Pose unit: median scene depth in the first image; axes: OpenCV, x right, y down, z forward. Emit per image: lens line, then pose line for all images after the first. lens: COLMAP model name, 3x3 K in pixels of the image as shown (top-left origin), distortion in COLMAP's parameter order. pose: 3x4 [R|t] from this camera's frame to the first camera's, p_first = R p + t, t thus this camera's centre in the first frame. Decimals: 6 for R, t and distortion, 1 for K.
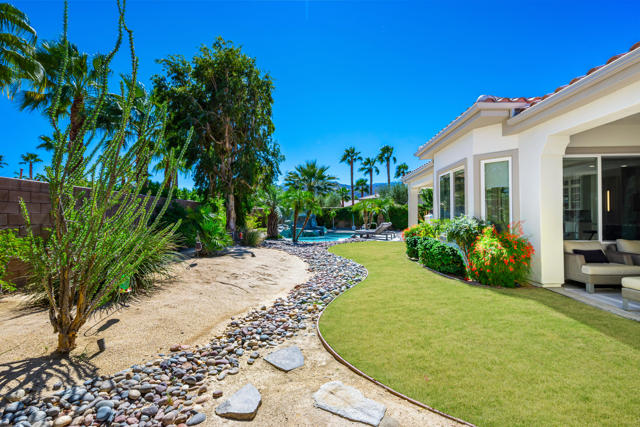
lens RADIAL K [[285.0, 0, 320.0], [0, 285.0, 213.5], [0, 0, 1]] dist [-0.000402, -0.000256]
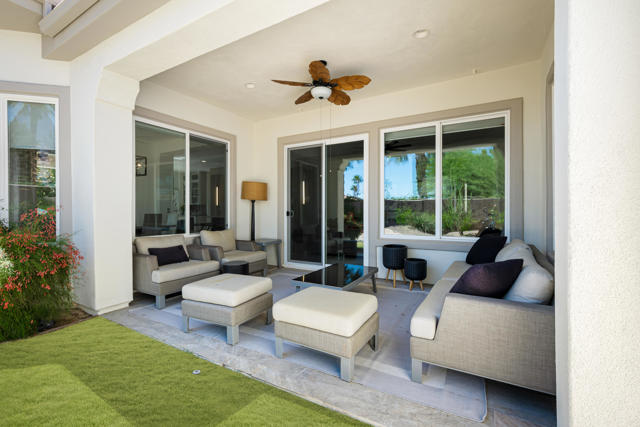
lens RADIAL K [[285.0, 0, 320.0], [0, 285.0, 213.5], [0, 0, 1]] dist [-0.000402, -0.000256]
pose [[0.460503, 0.001354, 0.887657, 0.446514], [-0.007044, 0.999973, 0.002129, 0.033967], [-0.887630, -0.007233, 0.460500, 0.286778]]
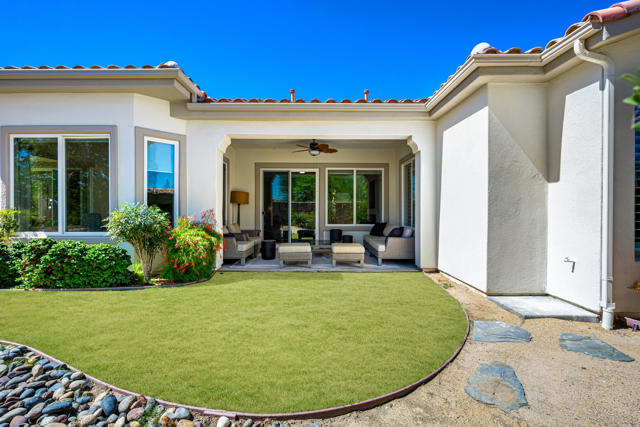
lens RADIAL K [[285.0, 0, 320.0], [0, 285.0, 213.5], [0, 0, 1]] dist [-0.000402, -0.000256]
pose [[-0.045151, -0.002184, 0.998978, -0.323281], [-0.011423, 0.999933, 0.001669, 0.033845], [-0.998915, -0.011336, -0.045173, 0.635558]]
